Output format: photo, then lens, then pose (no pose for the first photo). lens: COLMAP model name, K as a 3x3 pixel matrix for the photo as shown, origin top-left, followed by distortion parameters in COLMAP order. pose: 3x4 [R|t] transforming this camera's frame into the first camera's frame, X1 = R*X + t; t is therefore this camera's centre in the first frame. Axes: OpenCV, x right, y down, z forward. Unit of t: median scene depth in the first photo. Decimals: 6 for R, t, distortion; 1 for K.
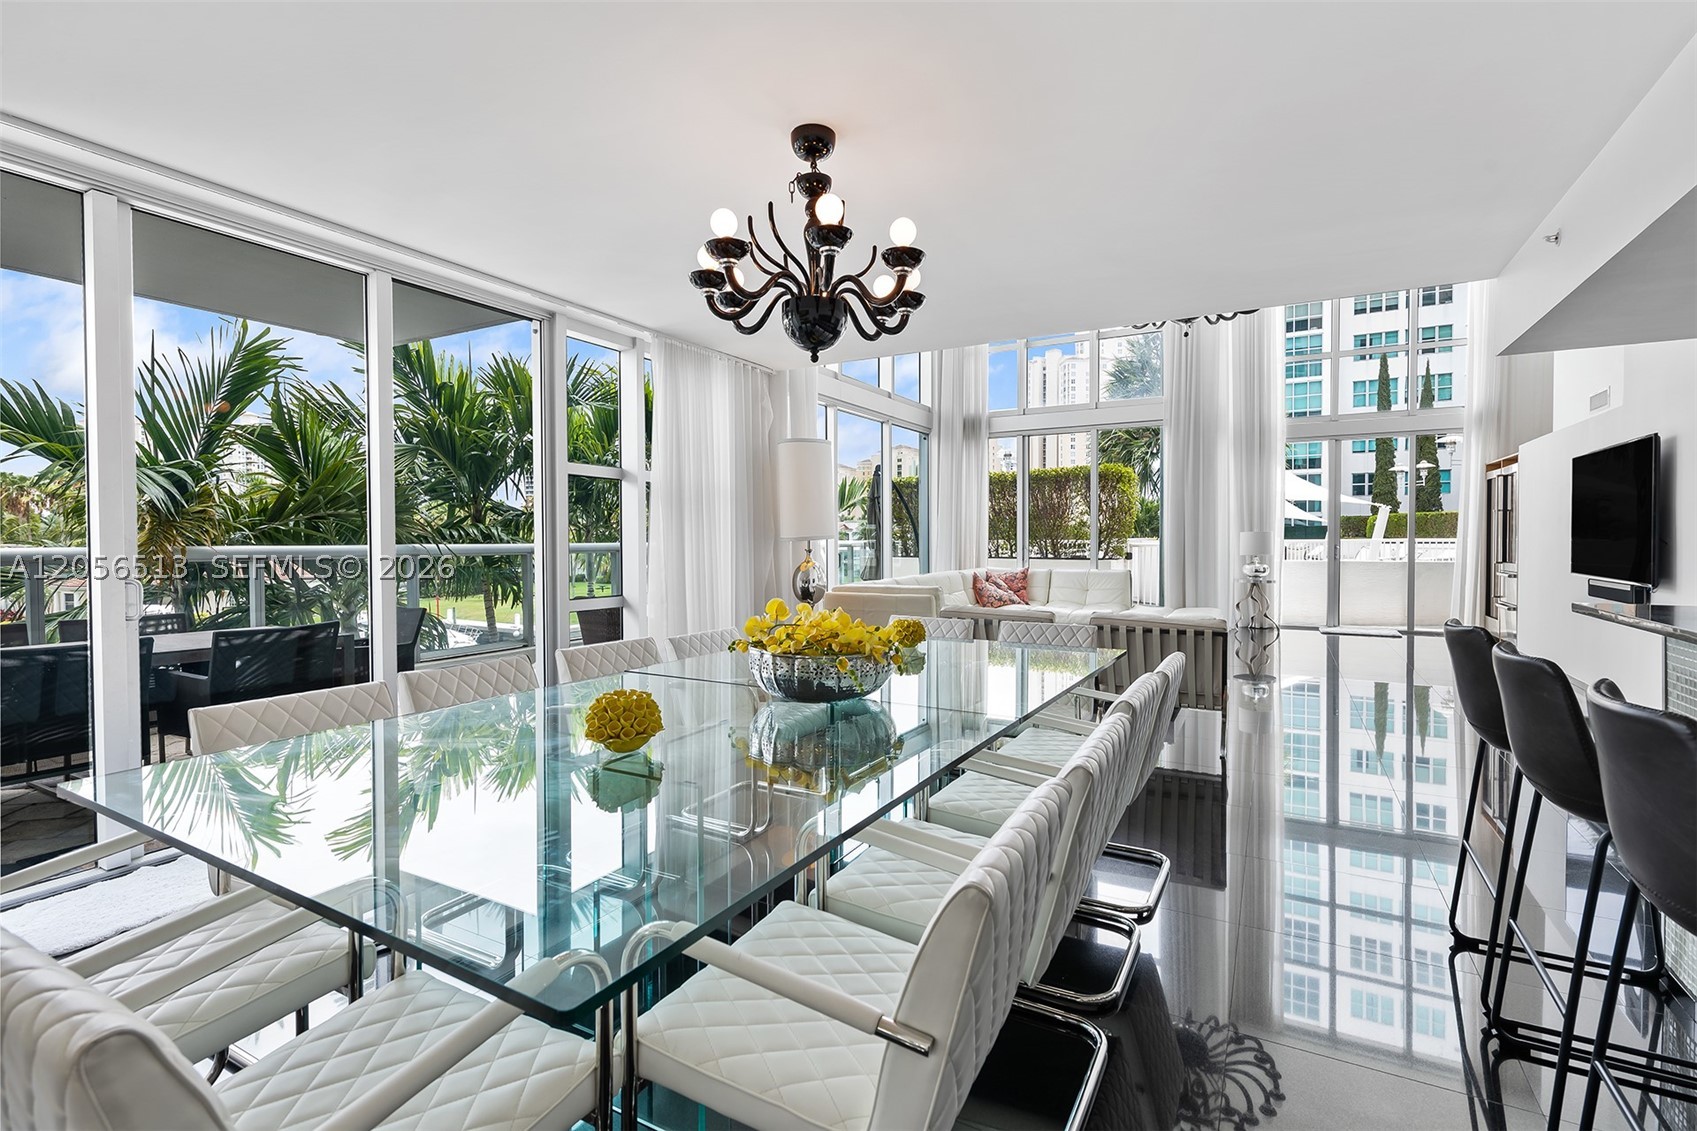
lens RADIAL K [[771.9, 0, 848.5], [0, 771.9, 565.5], [0, 0, 1]] dist [-0.002129, -0.000259]
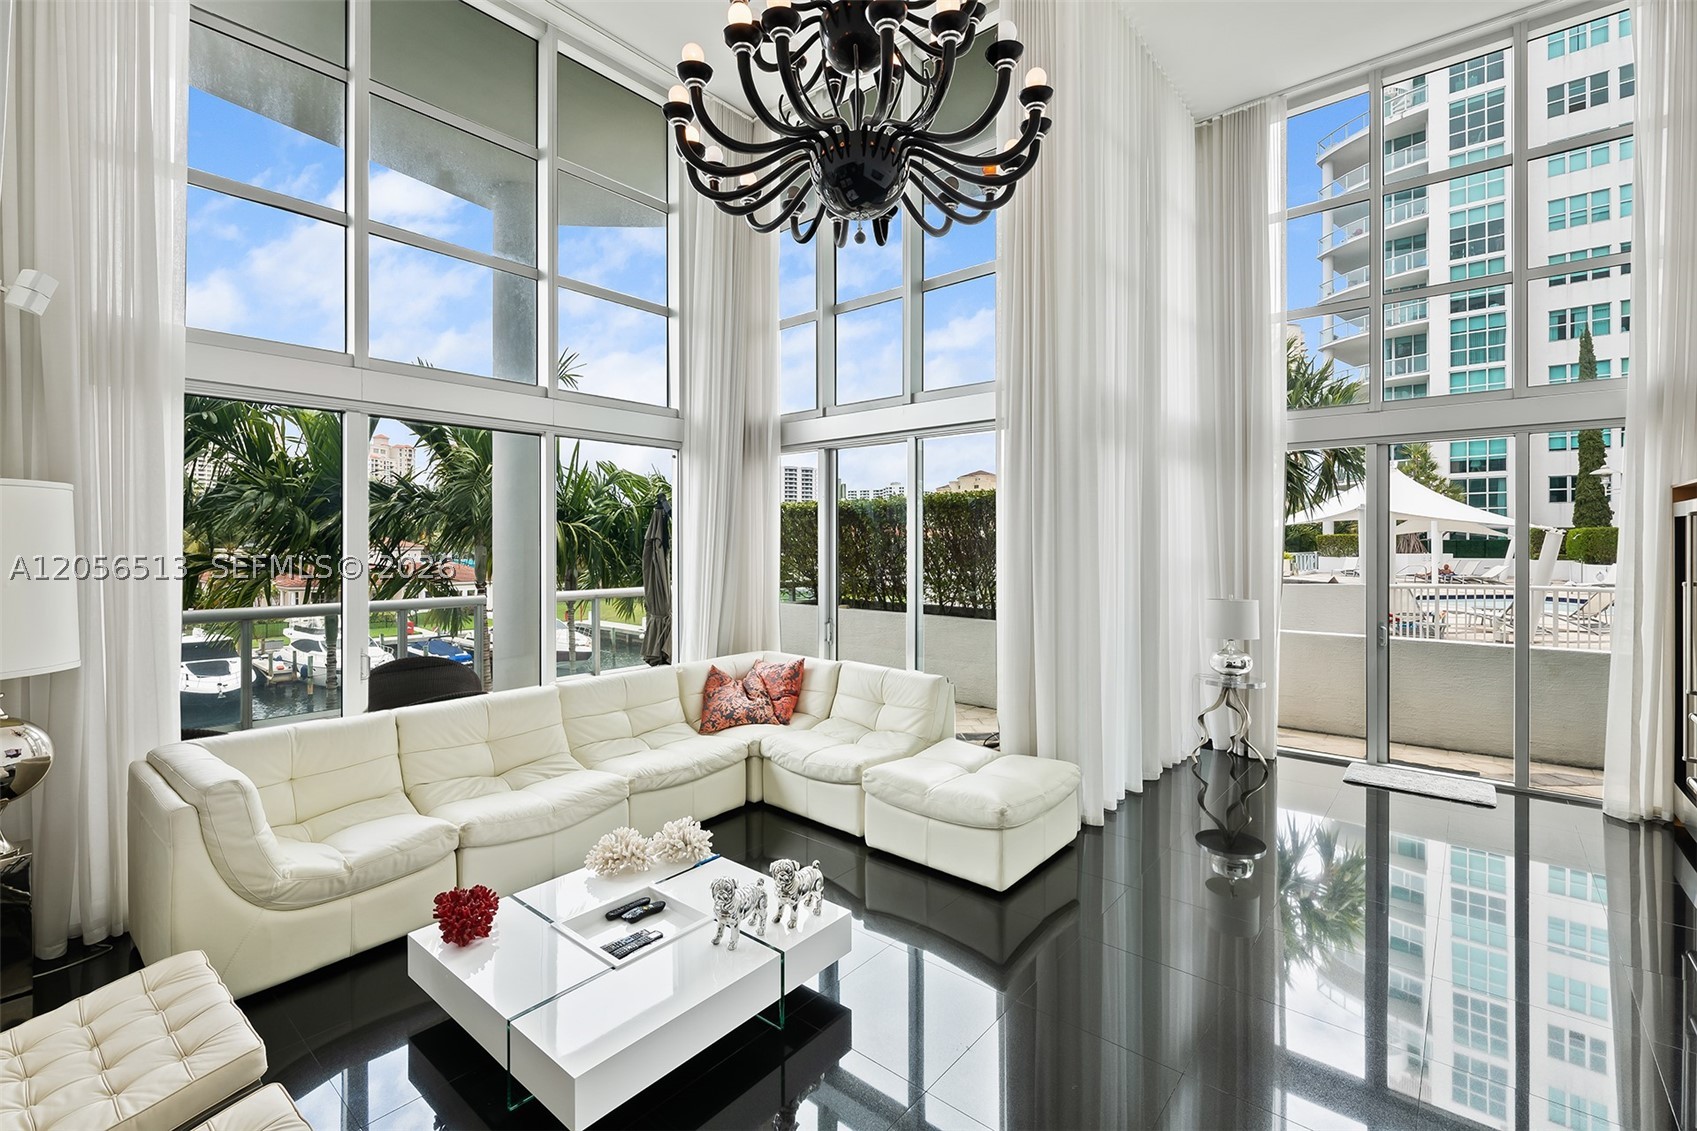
lens RADIAL K [[742.7, 0, 854.9], [0, 742.7, 545.9], [0, 0, 1]] dist [-0.002372, -0.000594]
pose [[0.981531, 0.004759, -0.191245, 0.080038], [-0.010467, 0.999529, -0.028850, -0.014849], [0.191017, 0.030319, 0.981118, 0.085621]]
